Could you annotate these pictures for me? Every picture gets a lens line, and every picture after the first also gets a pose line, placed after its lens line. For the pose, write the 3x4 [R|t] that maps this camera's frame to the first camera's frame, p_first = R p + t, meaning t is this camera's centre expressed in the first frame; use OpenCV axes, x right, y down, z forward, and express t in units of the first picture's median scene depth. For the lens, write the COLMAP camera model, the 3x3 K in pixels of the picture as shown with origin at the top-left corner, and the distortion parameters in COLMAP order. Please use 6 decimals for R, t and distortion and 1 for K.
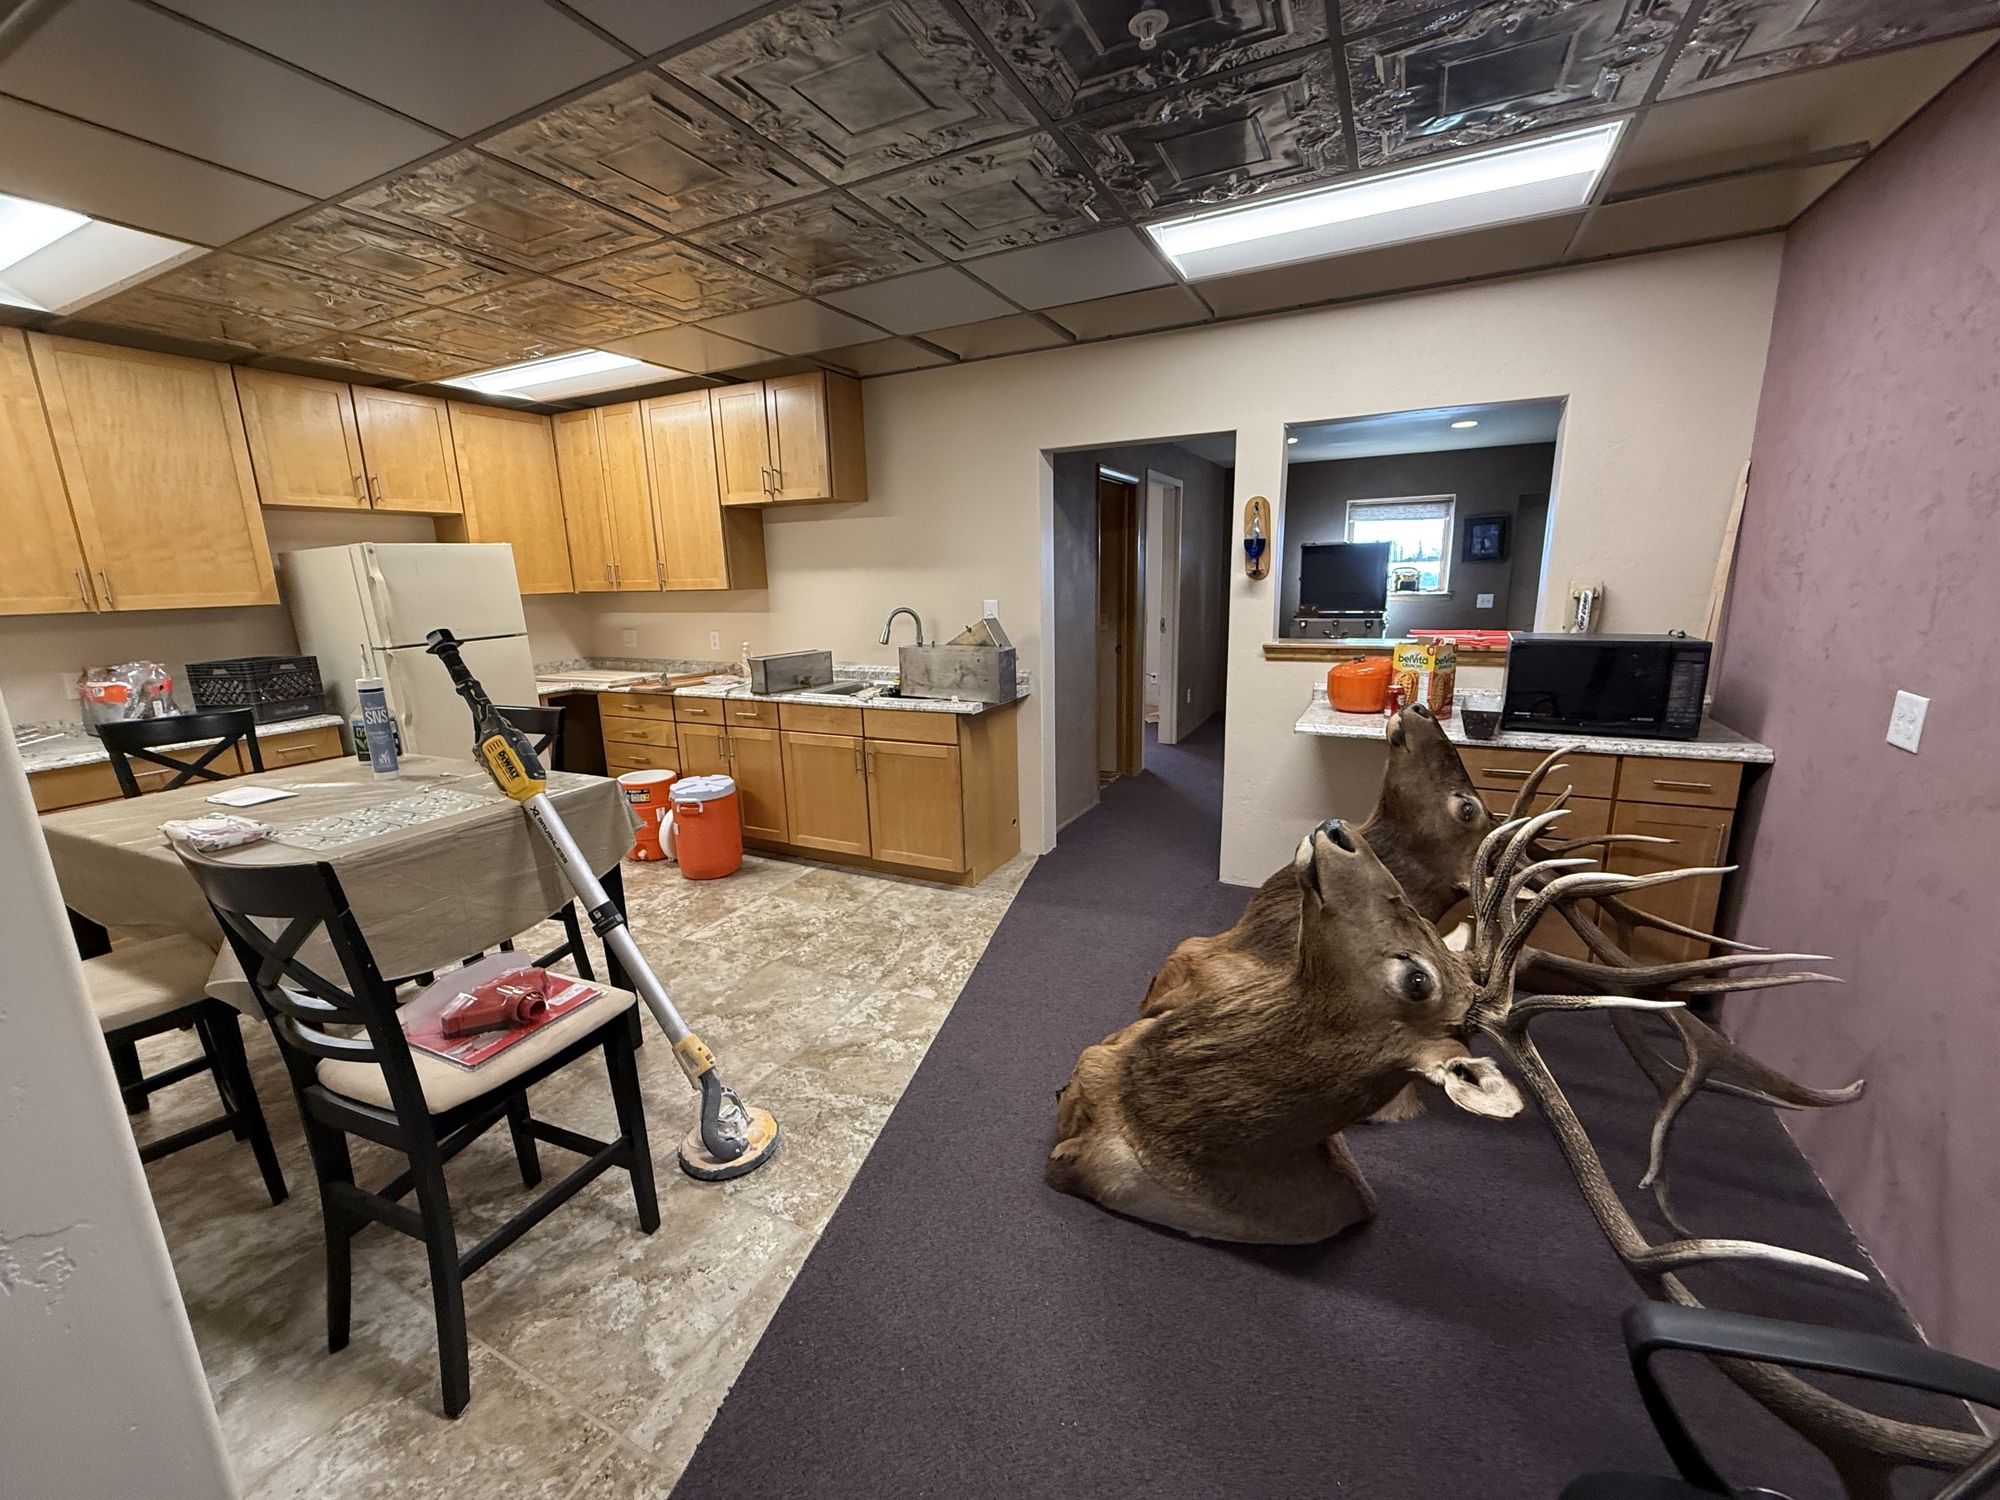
lens RADIAL K [[794.2, 0, 997.8], [0, 794.2, 749.4], [0, 0, 1]] dist [0.001736, -0.000175]
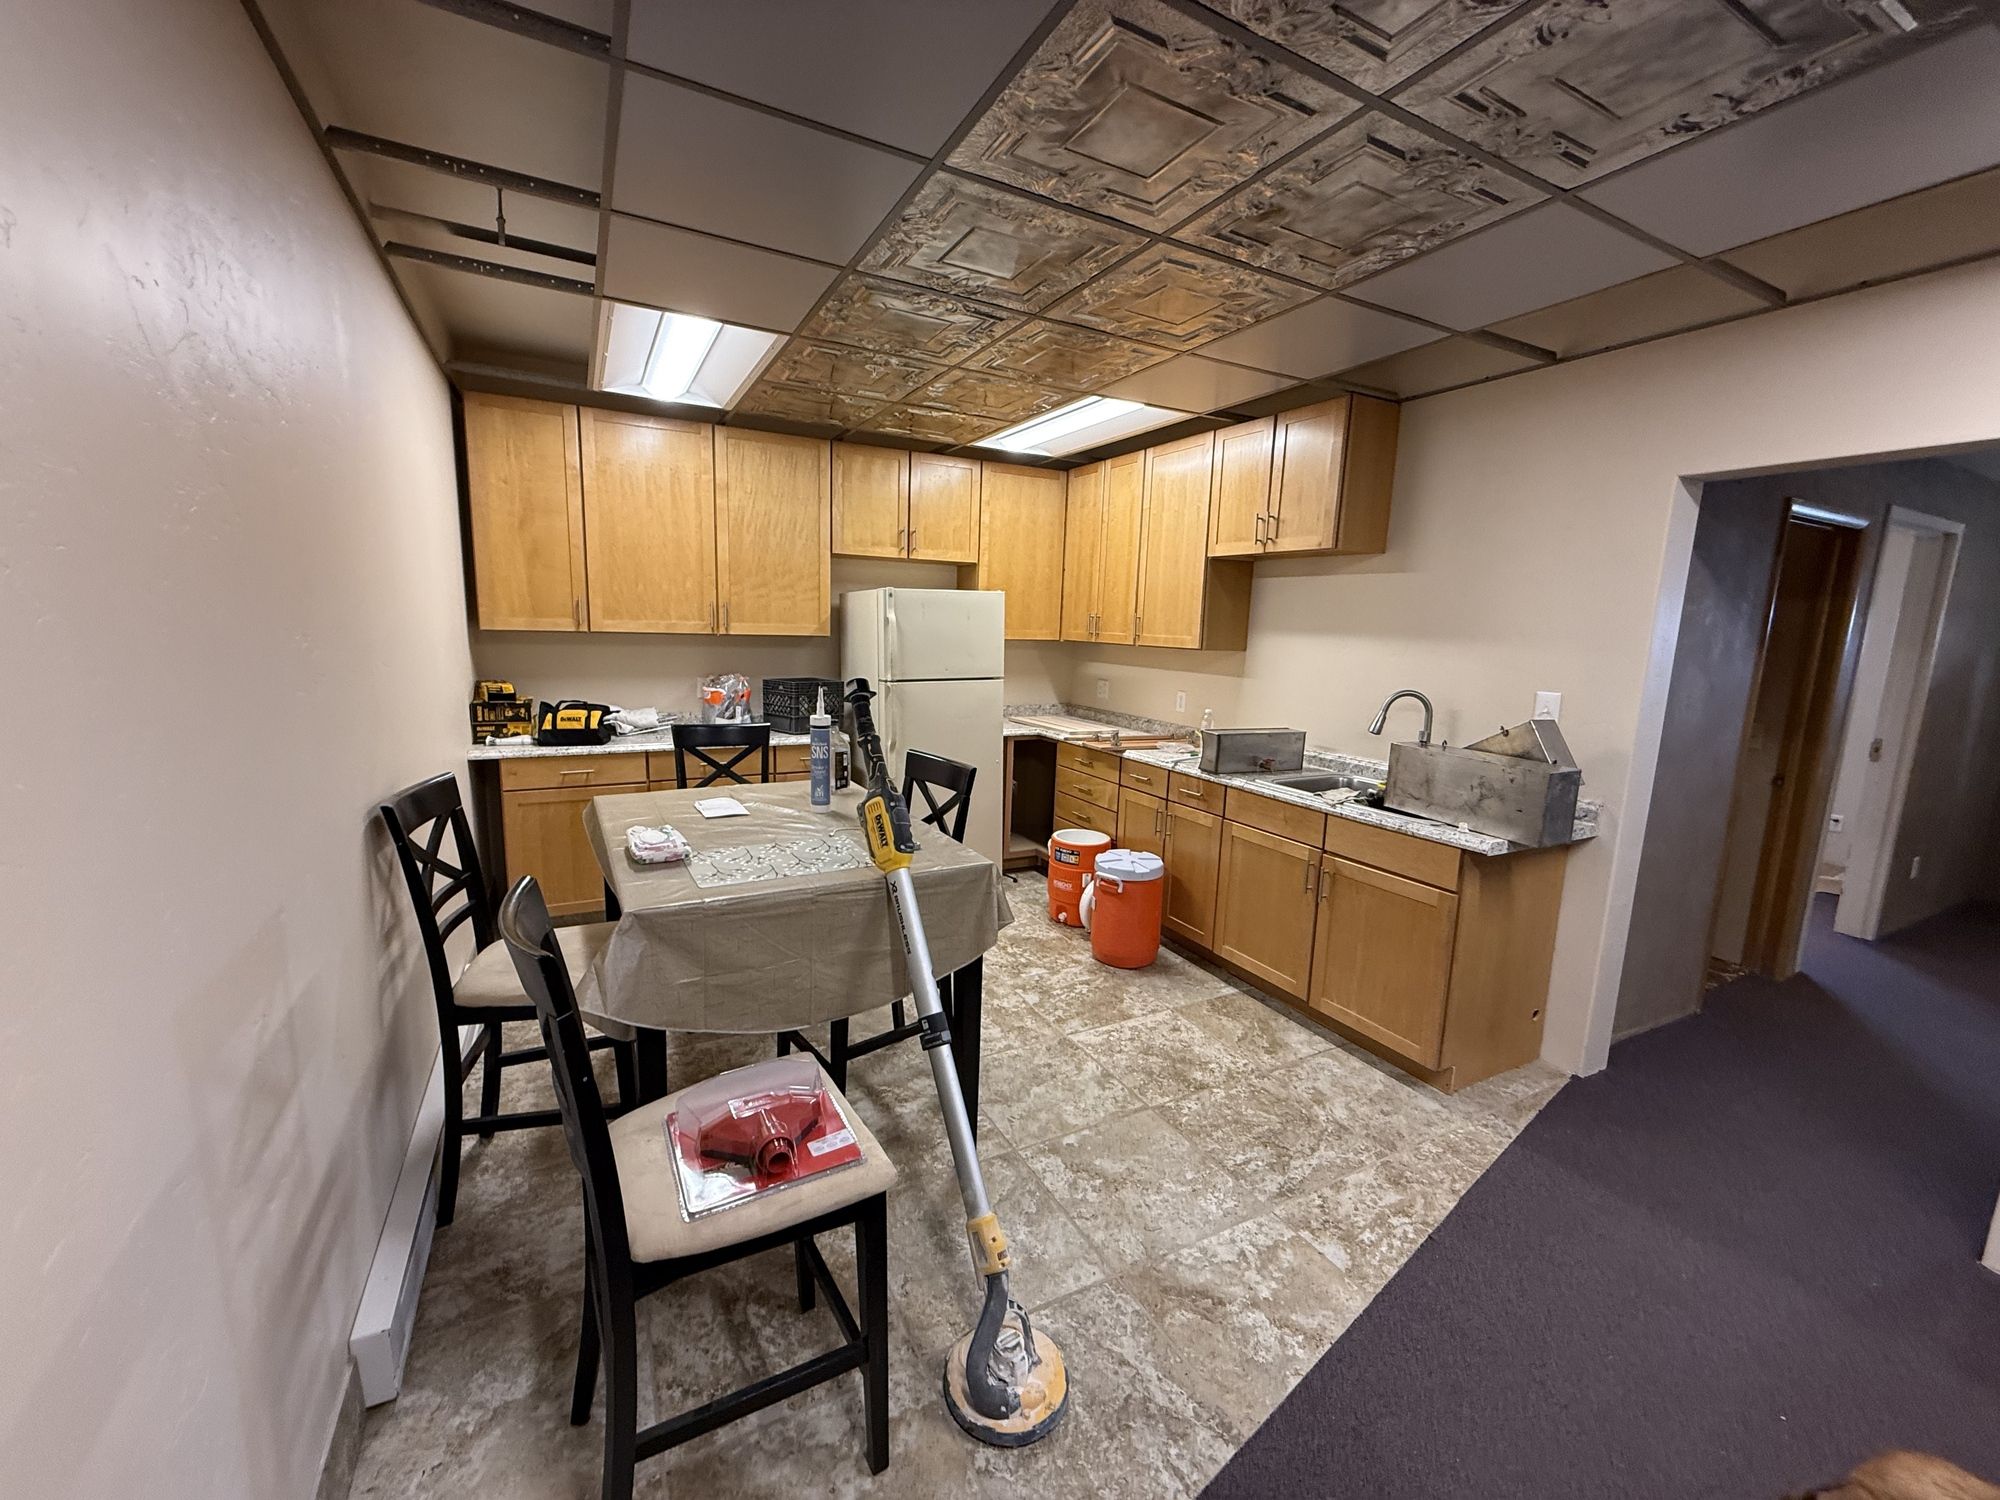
lens RADIAL K [[794.2, 0, 1000.9], [0, 794.2, 747.4], [0, 0, 1]] dist [0.001736, -0.000175]
pose [[0.812187, 0.142269, -0.565785, 0.001510], [-0.178700, 0.983861, -0.009128, -0.057818], [0.555355, 0.108520, 0.824503, 0.195268]]
